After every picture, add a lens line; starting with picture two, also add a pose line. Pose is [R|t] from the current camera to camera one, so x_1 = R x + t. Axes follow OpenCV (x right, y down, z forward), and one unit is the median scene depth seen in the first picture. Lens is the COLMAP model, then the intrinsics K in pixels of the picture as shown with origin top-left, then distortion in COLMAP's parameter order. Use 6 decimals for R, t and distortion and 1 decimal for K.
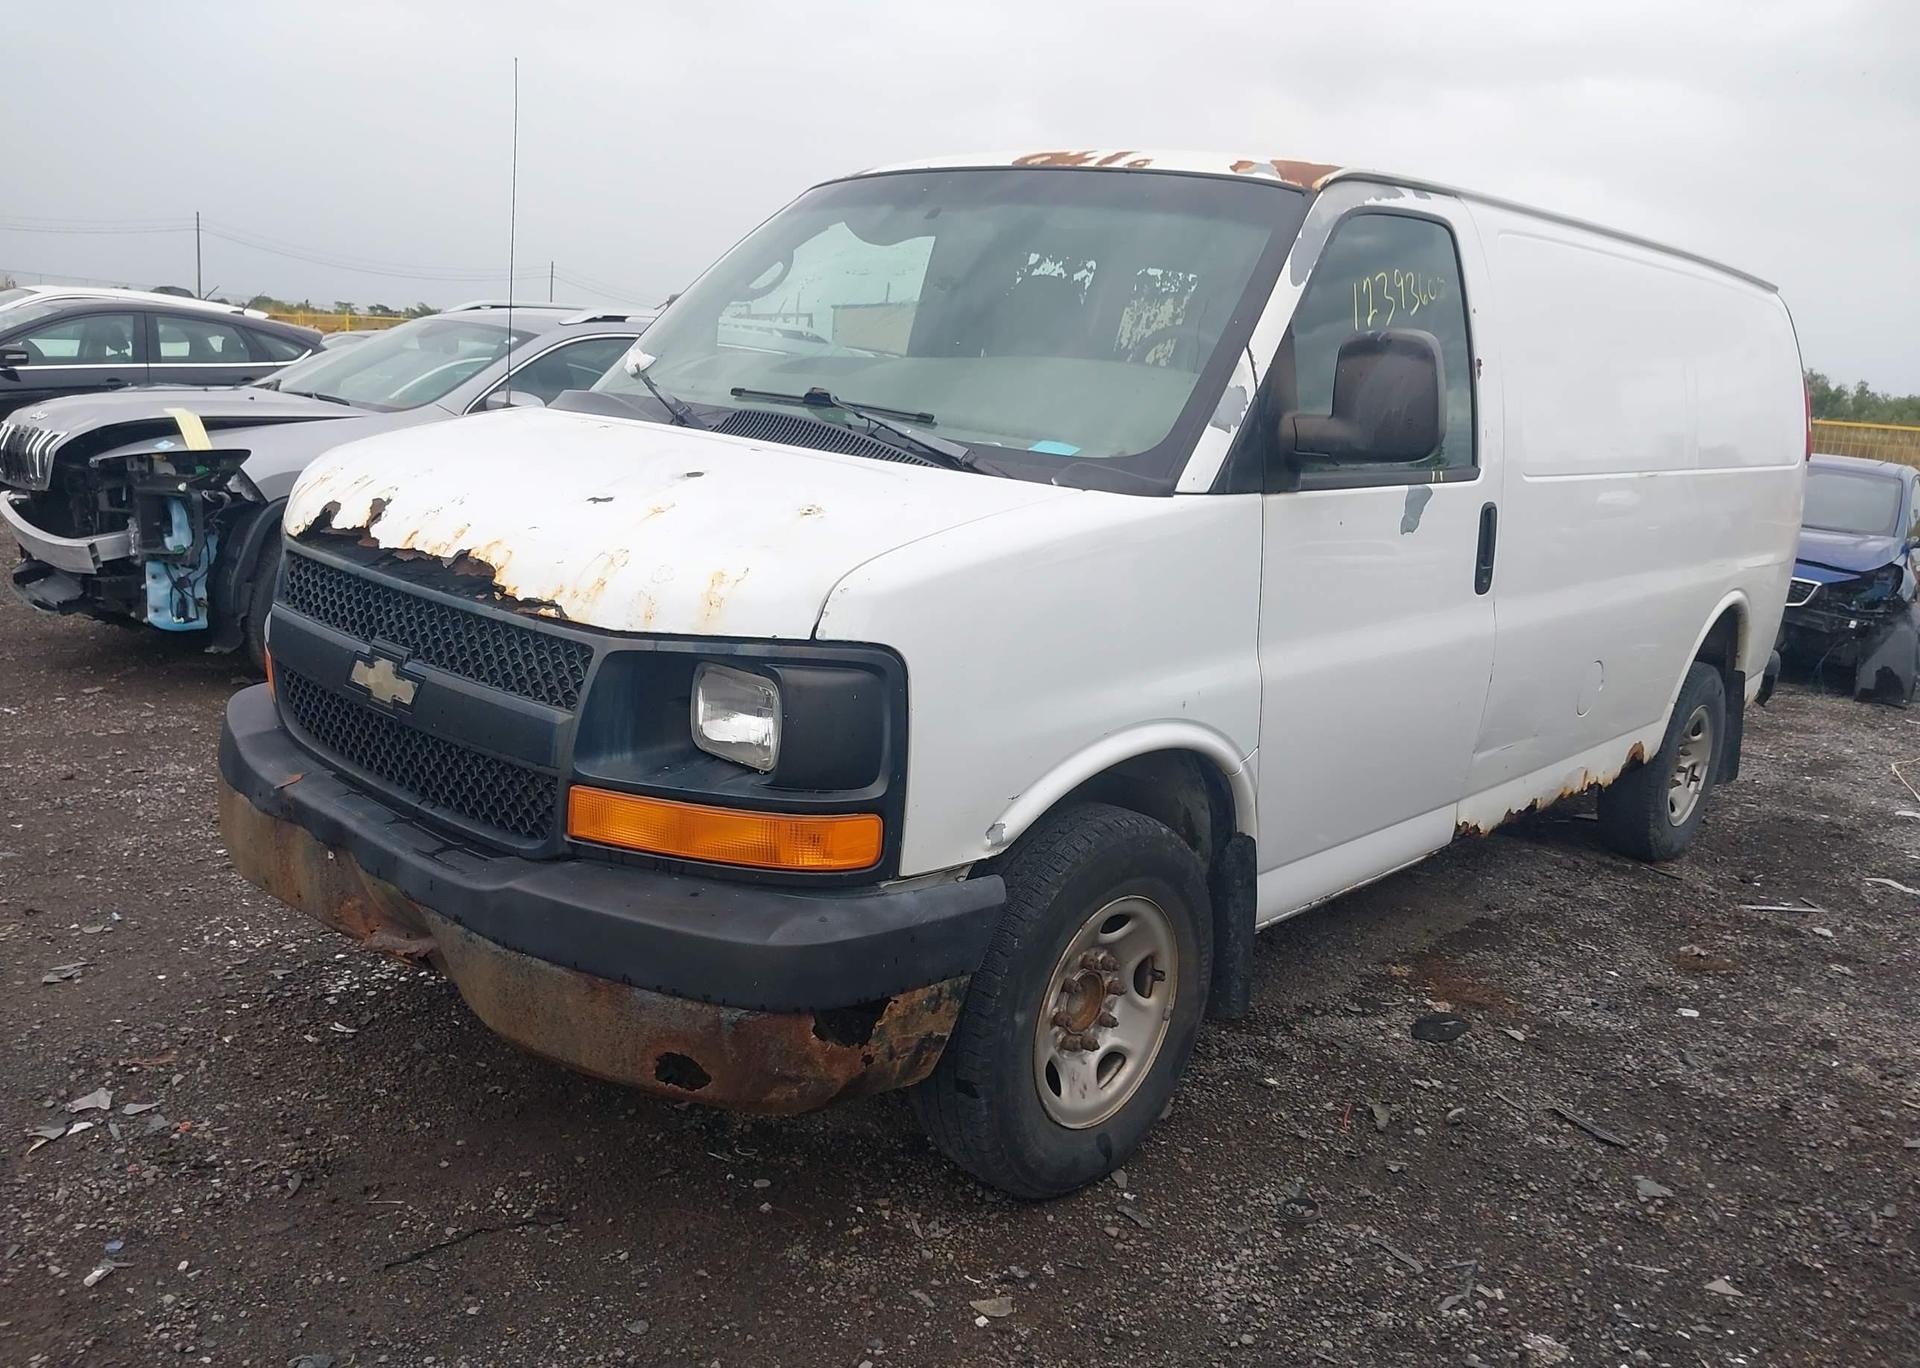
lens RADIAL K [[1609.9, 0, 950.4], [0, 1609.9, 701.0], [0, 0, 1]] dist [0.060912, -0.107686]
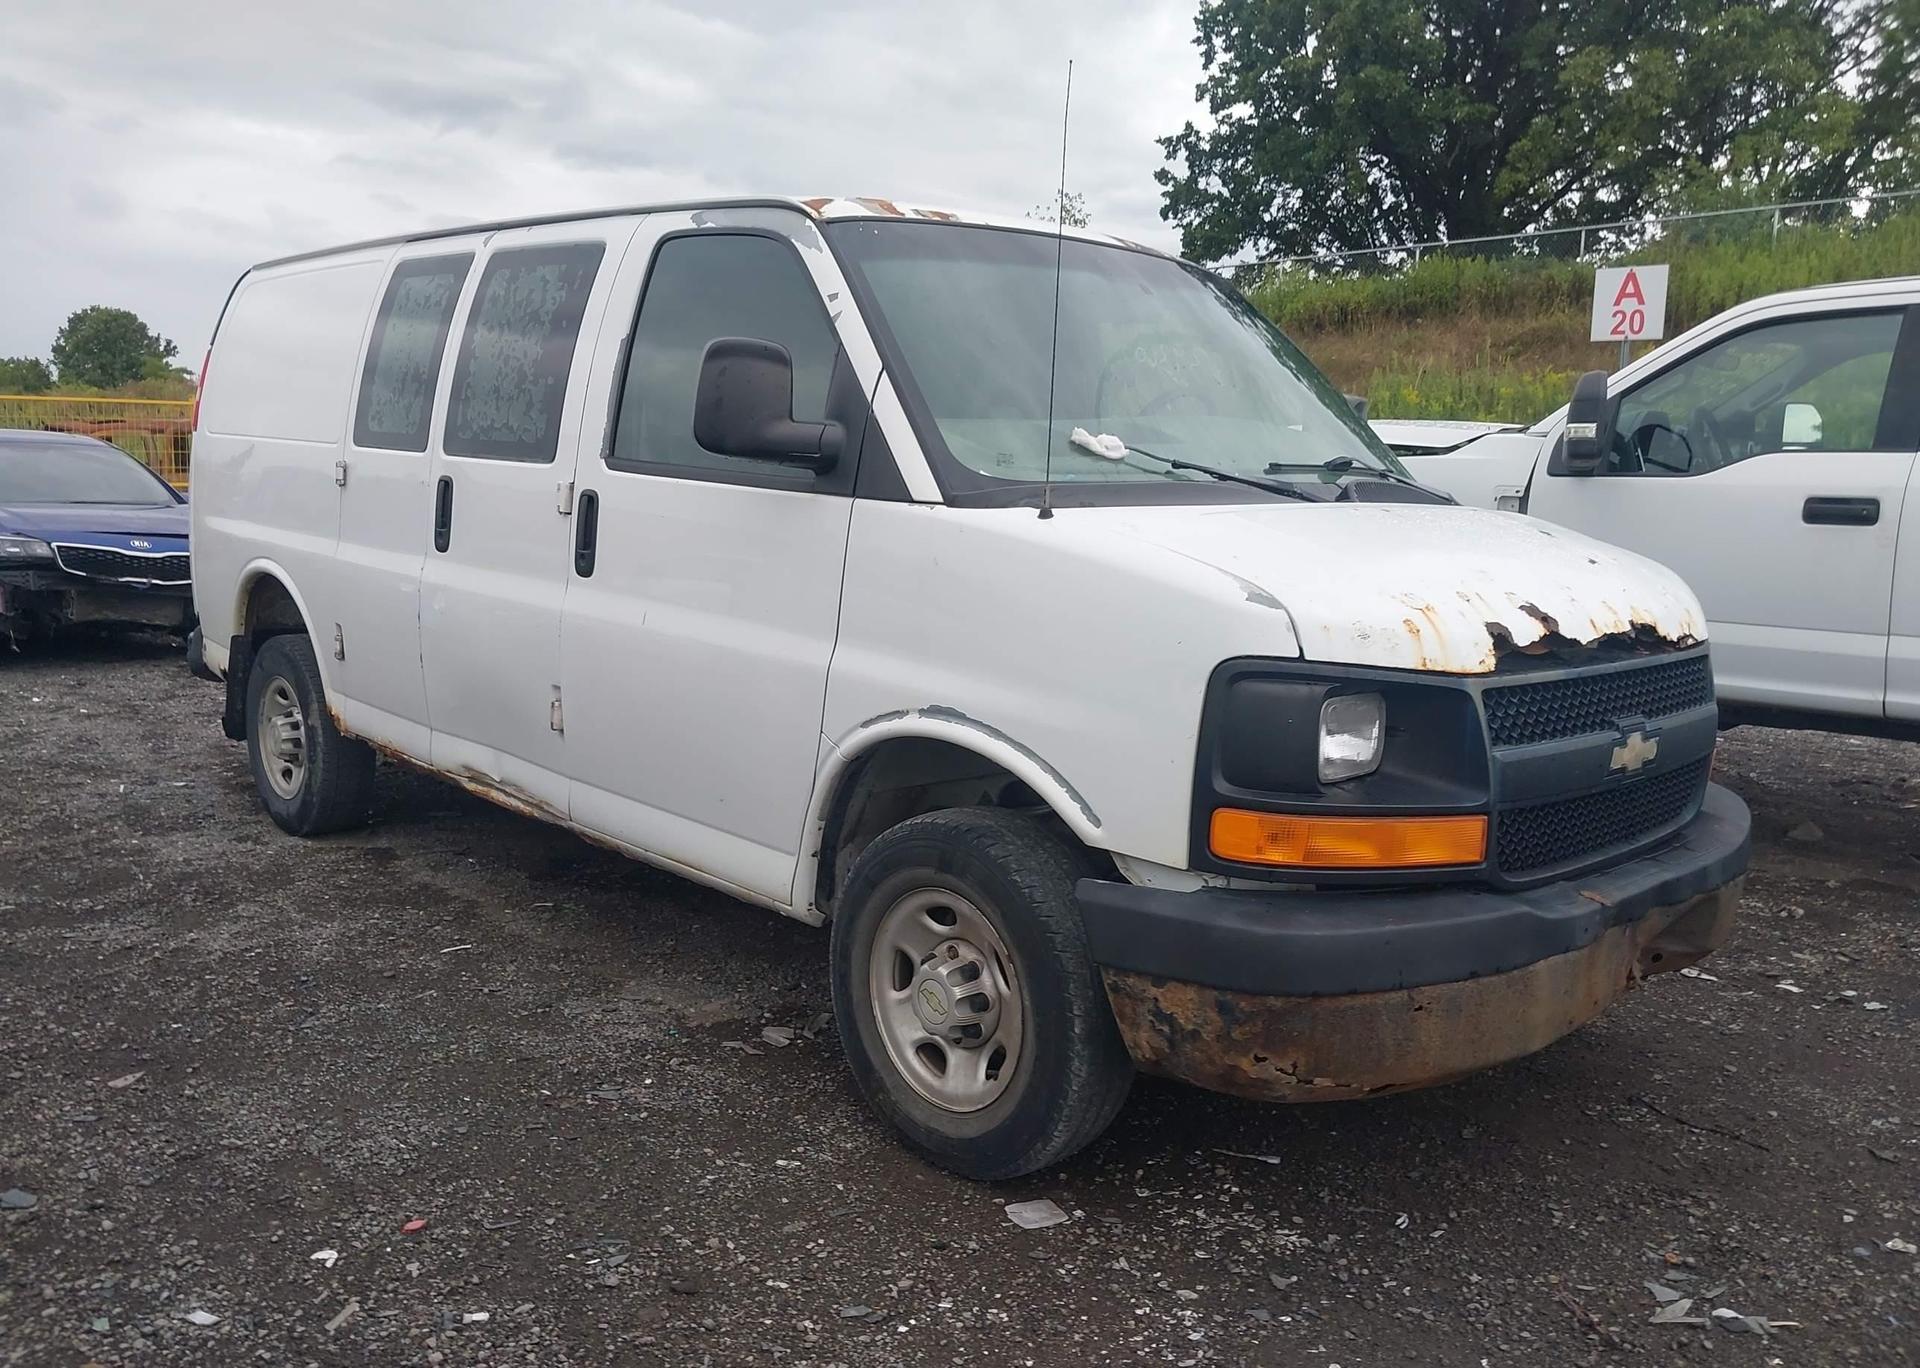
lens RADIAL K [[1646.5, 0, 960.0], [0, 1646.5, 684.0], [0, 0, 1]] dist [0.052051, -0.102972]
pose [[-0.000568, -0.217230, 0.976120, -1.318680], [0.173371, 0.961317, 0.214037, -0.346733], [-0.984856, 0.169352, 0.037115, 1.277782]]
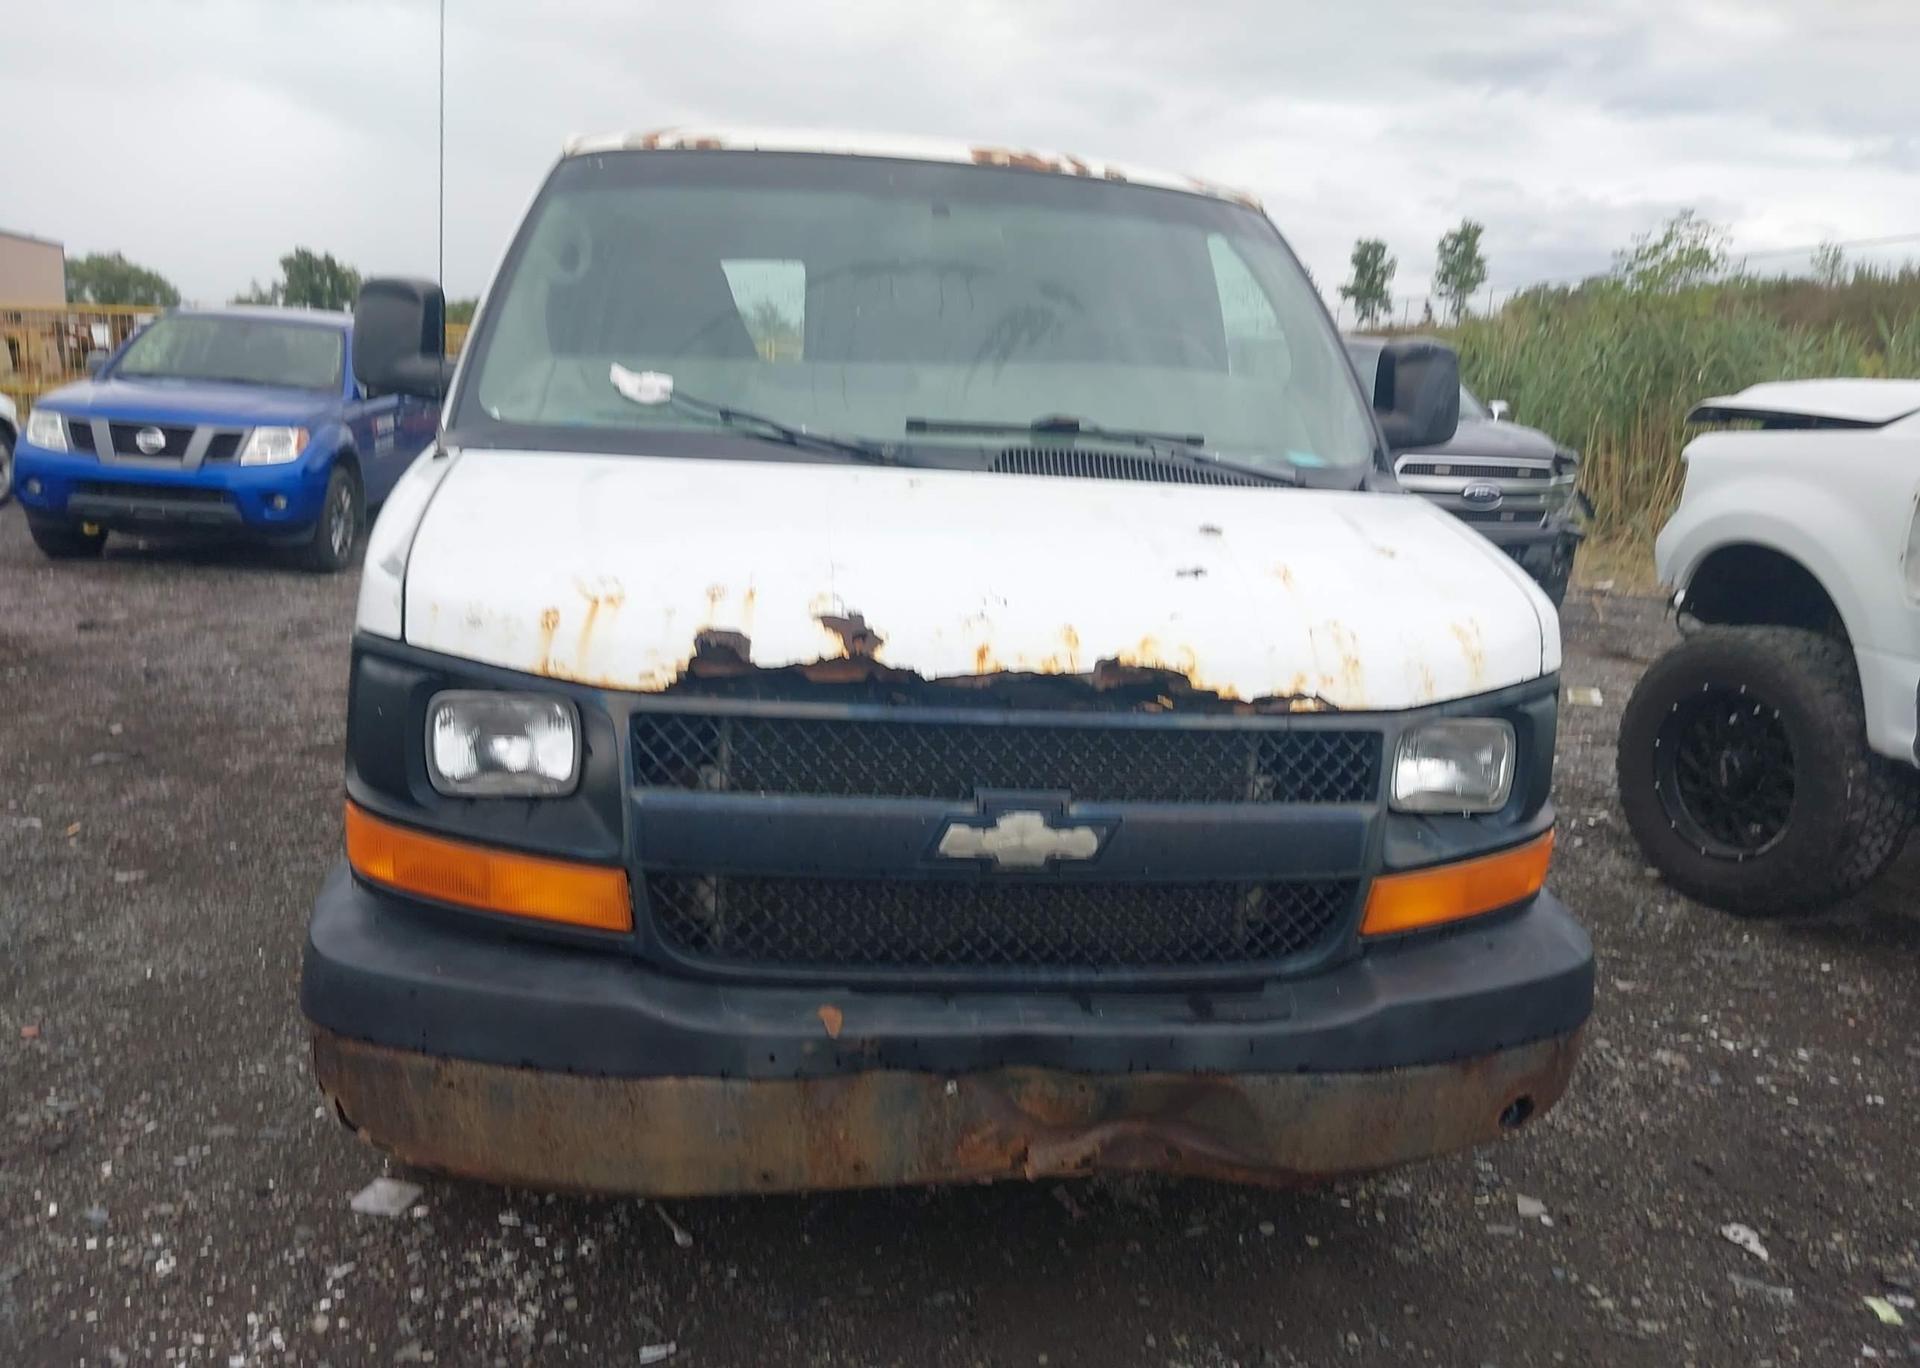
lens RADIAL K [[1582.5, 0, 1010.9], [0, 1582.5, 678.0], [0, 0, 1]] dist [0.060070, -0.082992]
pose [[0.611962, -0.196819, 0.766006, -0.840441], [0.155941, 0.979554, 0.127107, -0.170903], [-0.775361, 0.041668, 0.630142, 0.469759]]
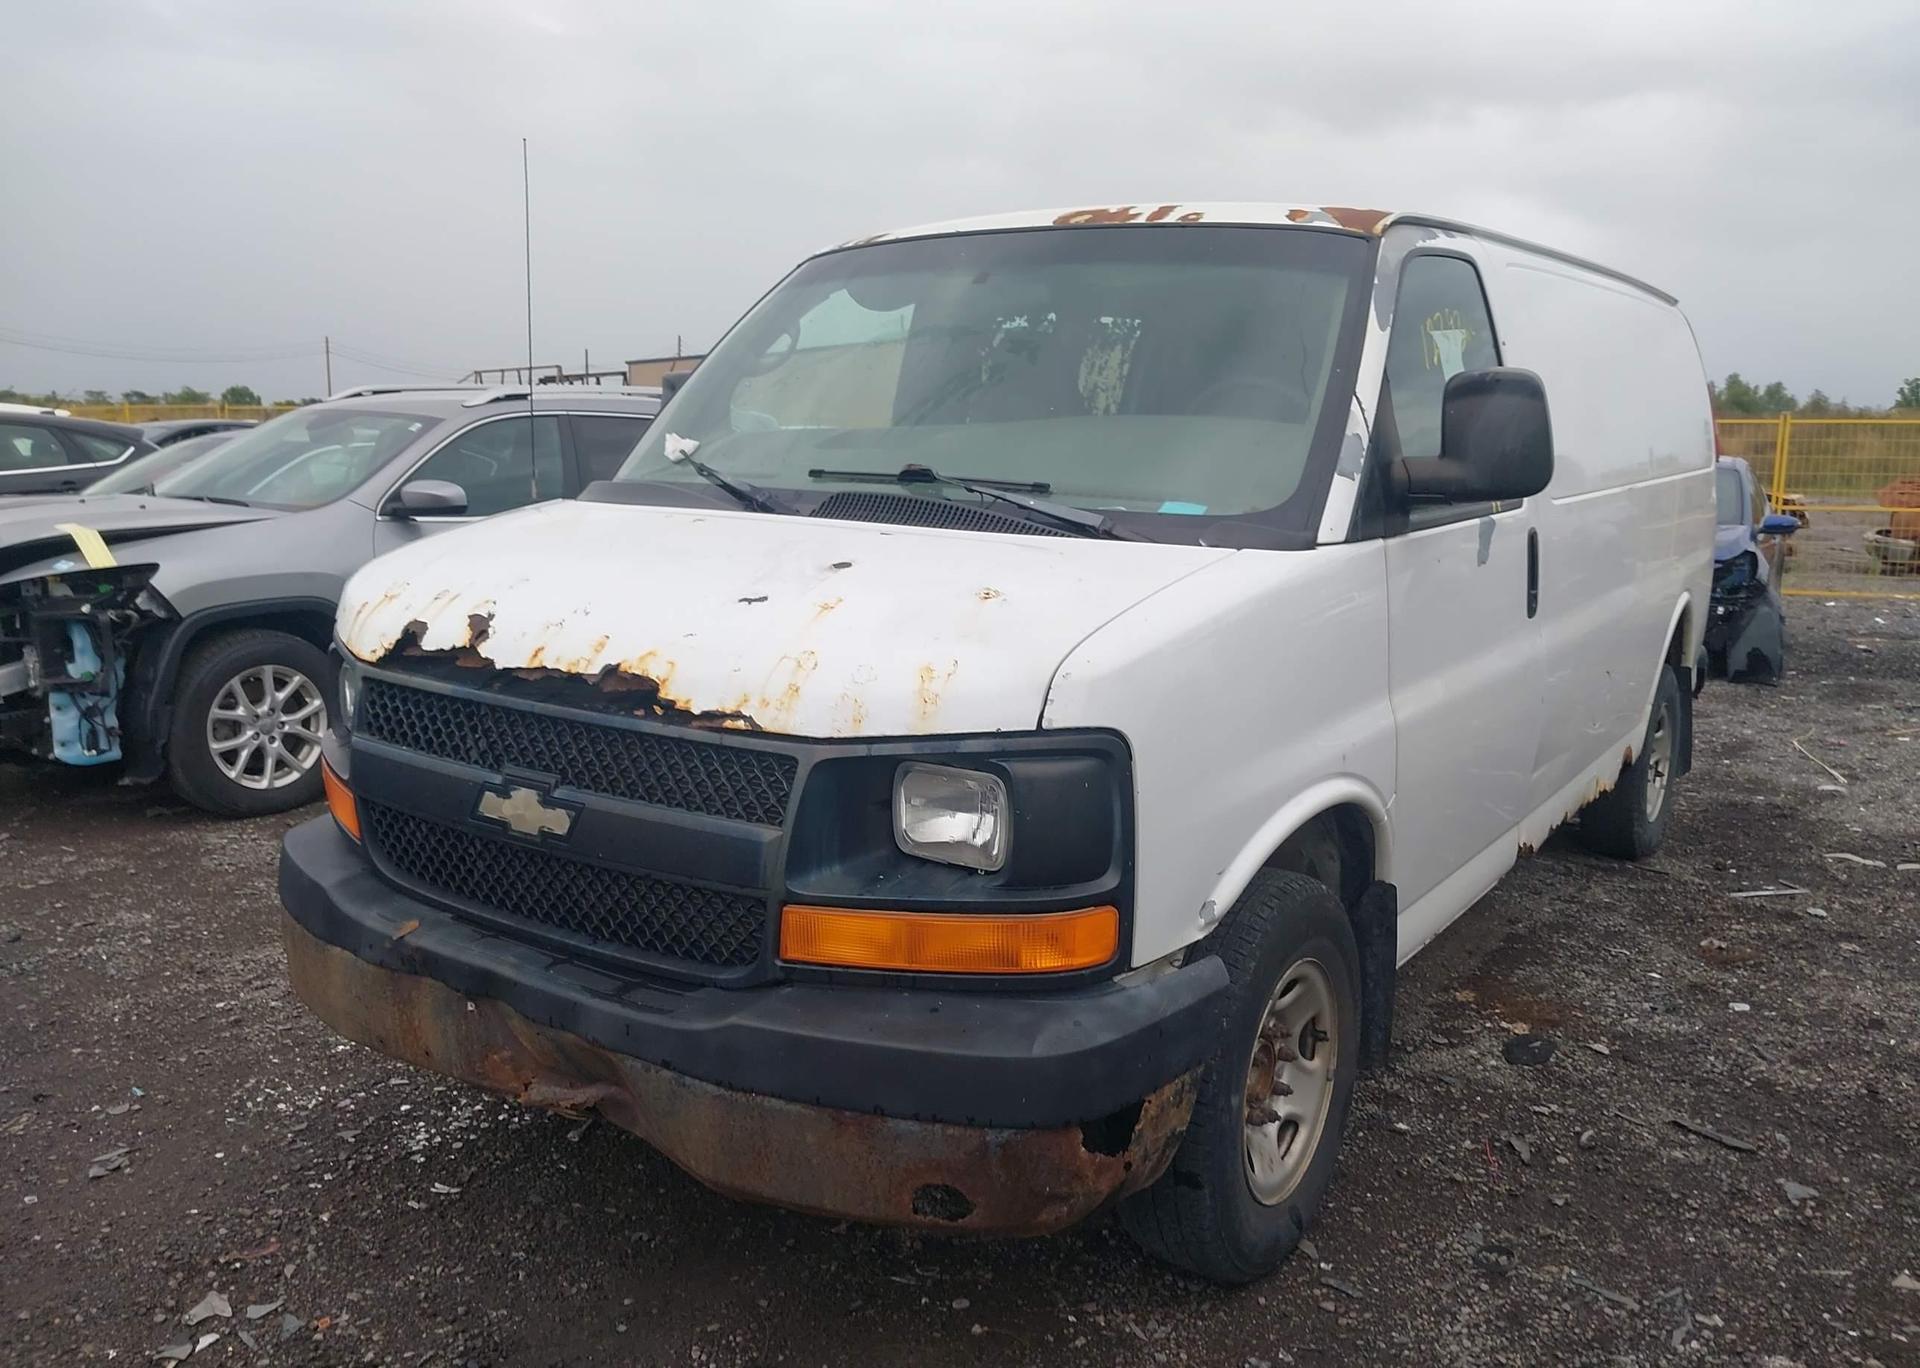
lens RADIAL K [[1617.4, 0, 958.0], [0, 1617.4, 687.2], [0, 0, 1]] dist [0.056268, -0.098969]
pose [[0.988510, -0.084812, 0.125121, -0.195568], [0.089119, 0.995592, -0.029221, -0.030906], [-0.122091, 0.040036, 0.991711, 0.041593]]
